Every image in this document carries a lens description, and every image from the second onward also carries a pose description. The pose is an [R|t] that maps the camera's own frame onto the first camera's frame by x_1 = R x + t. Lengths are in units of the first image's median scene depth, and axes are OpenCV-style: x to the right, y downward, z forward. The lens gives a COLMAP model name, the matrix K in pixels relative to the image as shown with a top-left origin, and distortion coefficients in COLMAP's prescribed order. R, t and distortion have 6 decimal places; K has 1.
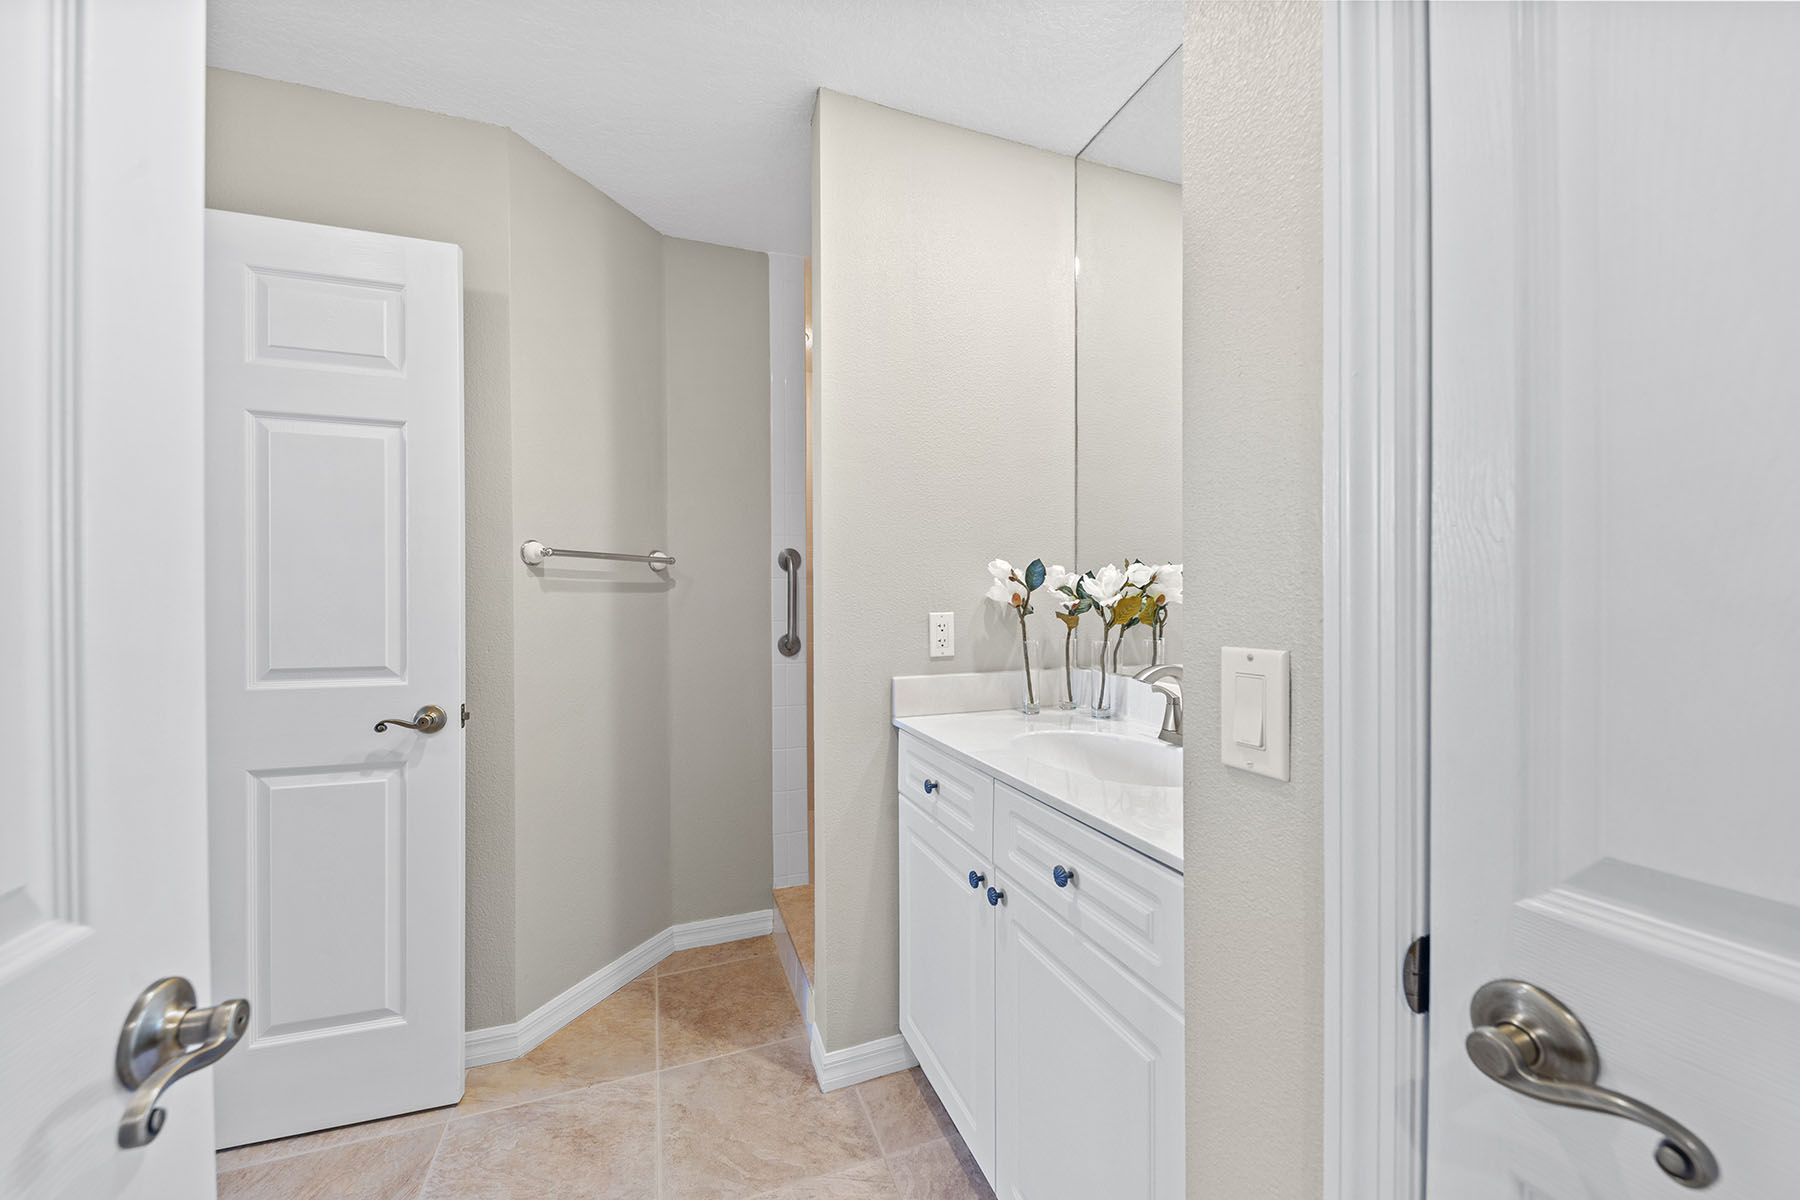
lens RADIAL K [[668.6, 0, 893.4], [0, 668.6, 608.0], [0, 0, 1]] dist [0.012267, -0.000210]
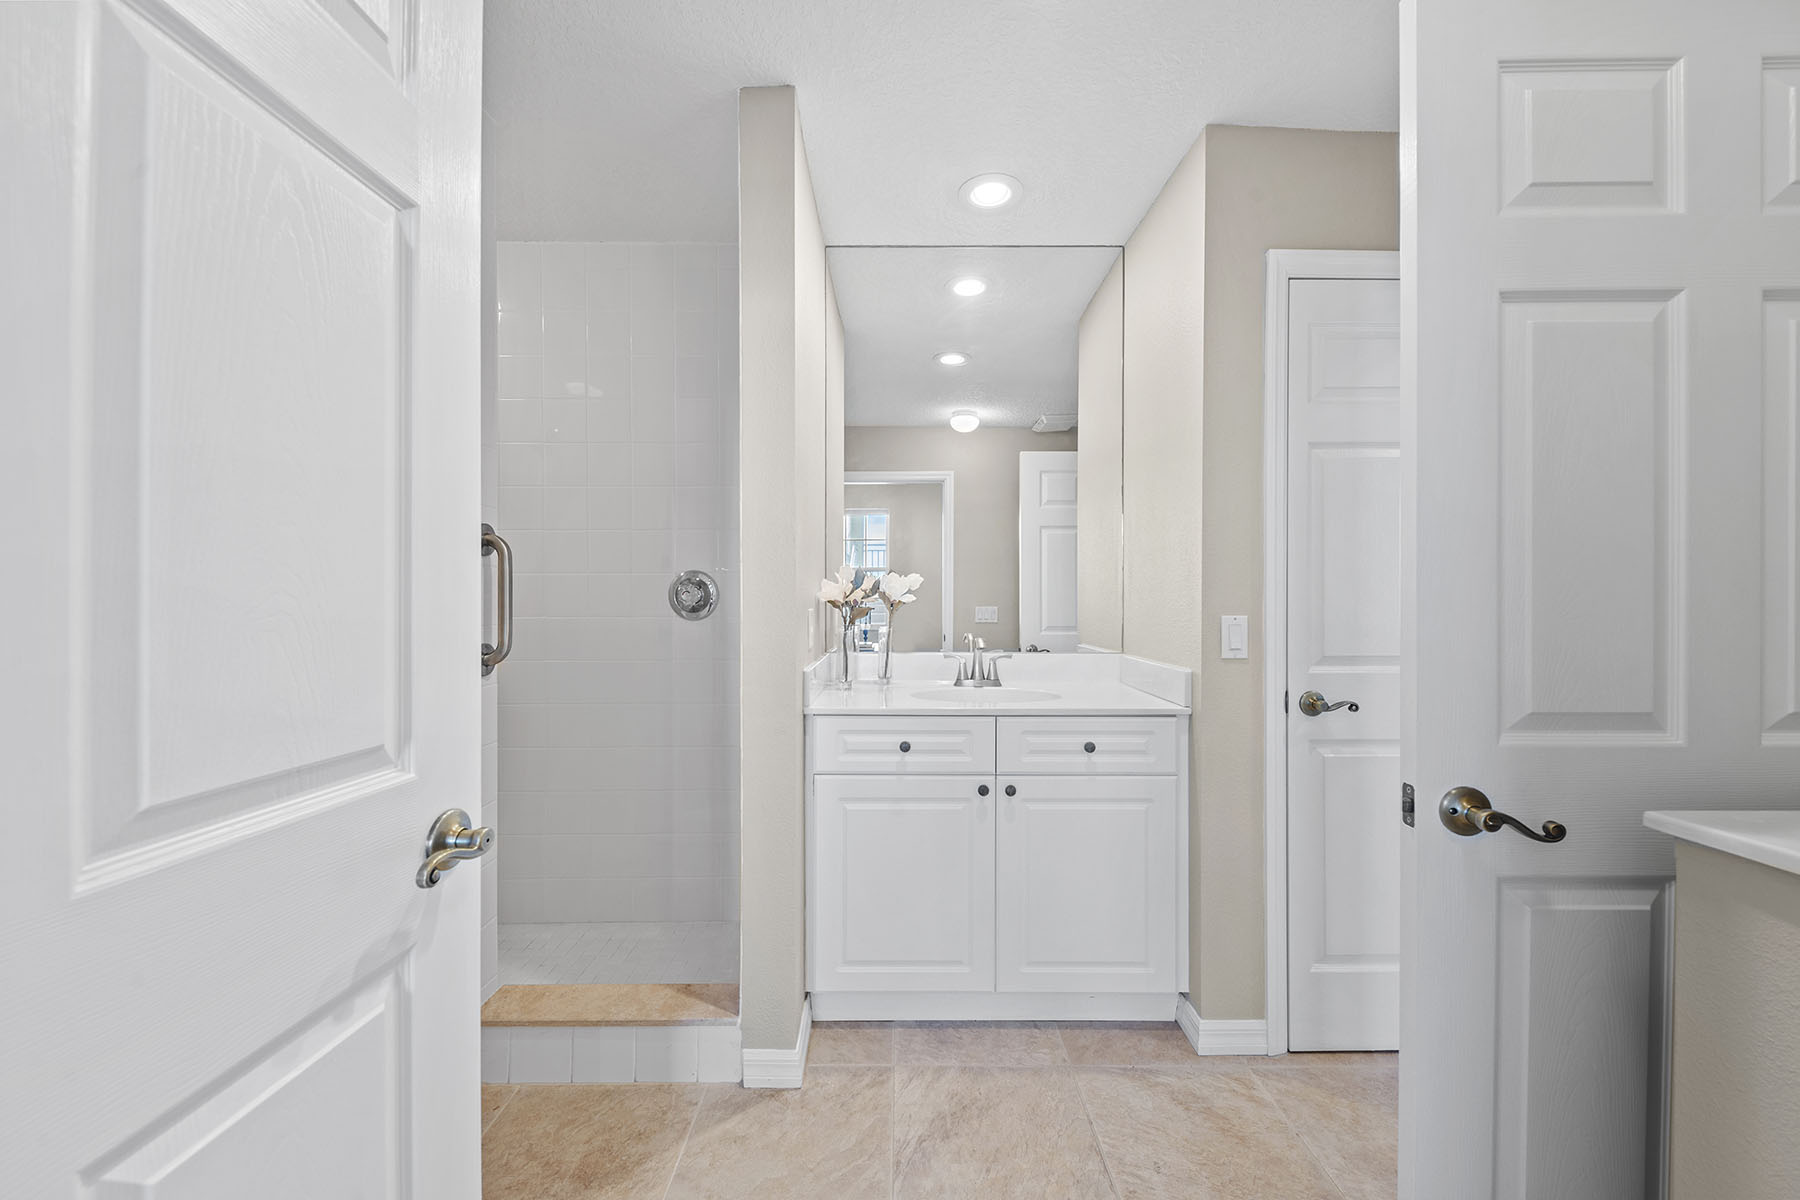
lens RADIAL K [[668.6, 0, 897.6], [0, 668.6, 606.9], [0, 0, 1]] dist [0.012267, -0.000210]
pose [[0.351282, -0.008608, 0.936230, -1.045645], [0.011972, 0.999917, 0.004701, -0.001232], [-0.936193, 0.009557, 0.351356, 0.532165]]
